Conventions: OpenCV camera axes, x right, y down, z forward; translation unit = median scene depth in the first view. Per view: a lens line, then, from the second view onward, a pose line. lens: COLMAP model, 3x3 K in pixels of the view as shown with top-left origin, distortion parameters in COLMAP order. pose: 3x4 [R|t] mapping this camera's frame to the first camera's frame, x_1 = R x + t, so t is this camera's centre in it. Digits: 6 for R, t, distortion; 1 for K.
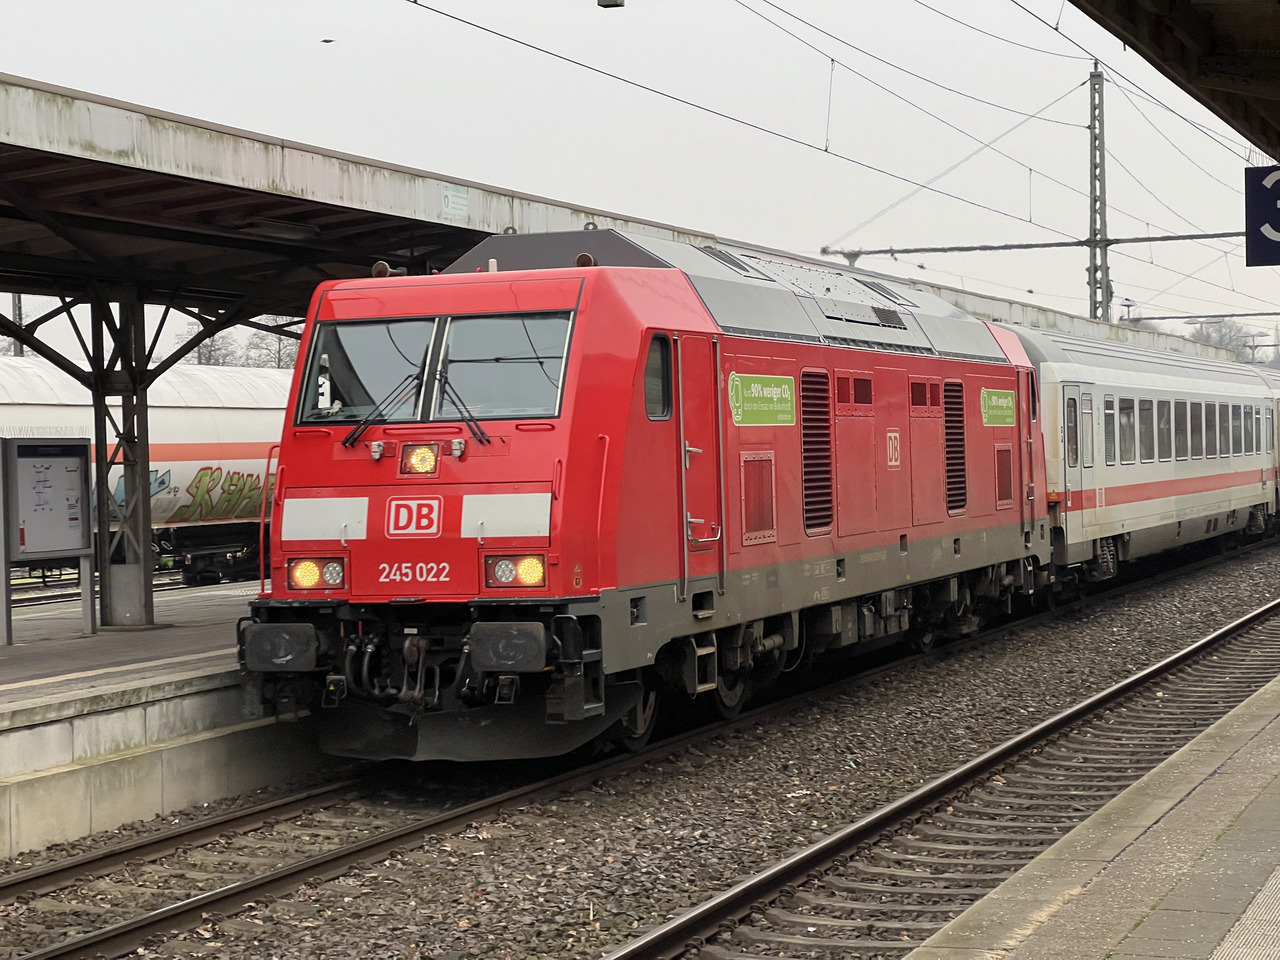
lens RADIAL K [[2859.9, 0, 621.5], [0, 2859.9, 480.8], [0, 0, 1]] dist [0.105096, 1.876350]
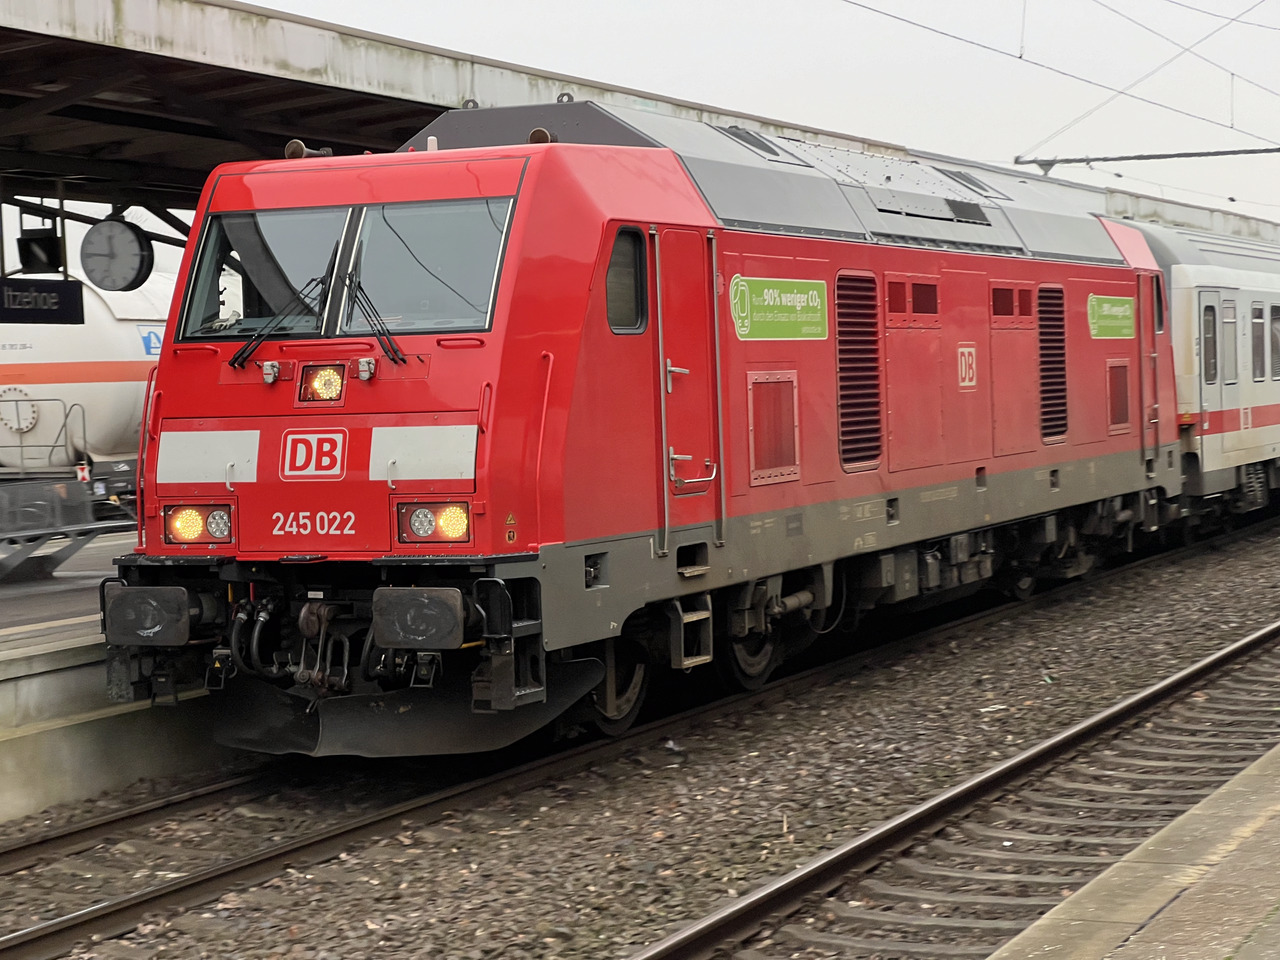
lens RADIAL K [[2855.6, 0, 617.0], [0, 2855.6, 477.9], [0, 0, 1]] dist [0.093387, 2.281972]
pose [[0.997616, -0.001080, -0.069004, 0.059744], [0.003077, 0.999580, 0.028833, -0.003378], [0.068944, -0.028976, 0.997200, 0.175230]]
